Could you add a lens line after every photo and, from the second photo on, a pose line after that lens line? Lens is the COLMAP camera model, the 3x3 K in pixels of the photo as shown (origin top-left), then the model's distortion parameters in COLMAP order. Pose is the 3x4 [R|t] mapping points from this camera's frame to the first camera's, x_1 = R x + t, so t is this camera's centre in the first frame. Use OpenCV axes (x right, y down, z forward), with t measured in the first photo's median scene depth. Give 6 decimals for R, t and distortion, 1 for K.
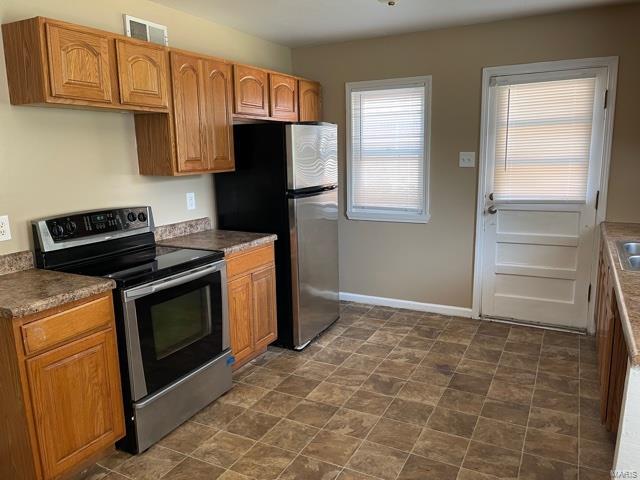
lens RADIAL K [[474.3, 0, 319.5], [0, 474.3, 238.4], [0, 0, 1]] dist [0.012952, -0.032179]
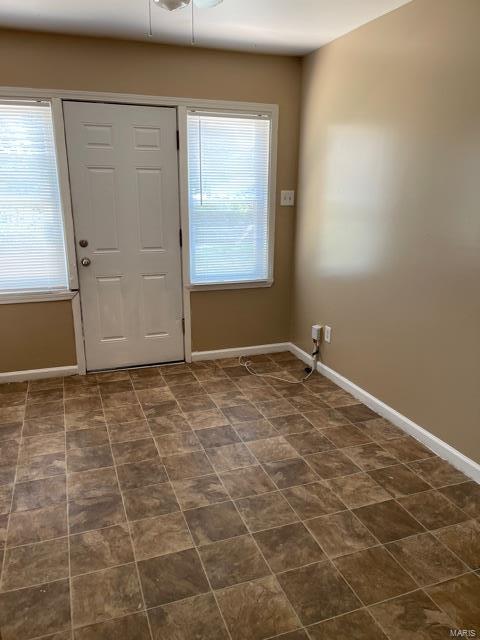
lens RADIAL K [[474.3, 0, 239.4], [0, 474.3, 316.8], [0, 0, 1]] dist [0.012952, -0.032179]
pose [[-0.739880, -0.150978, 0.655579, -0.435443], [0.128754, 0.924699, 0.358265, -0.187358], [-0.660303, 0.349481, -0.664727, 1.191391]]
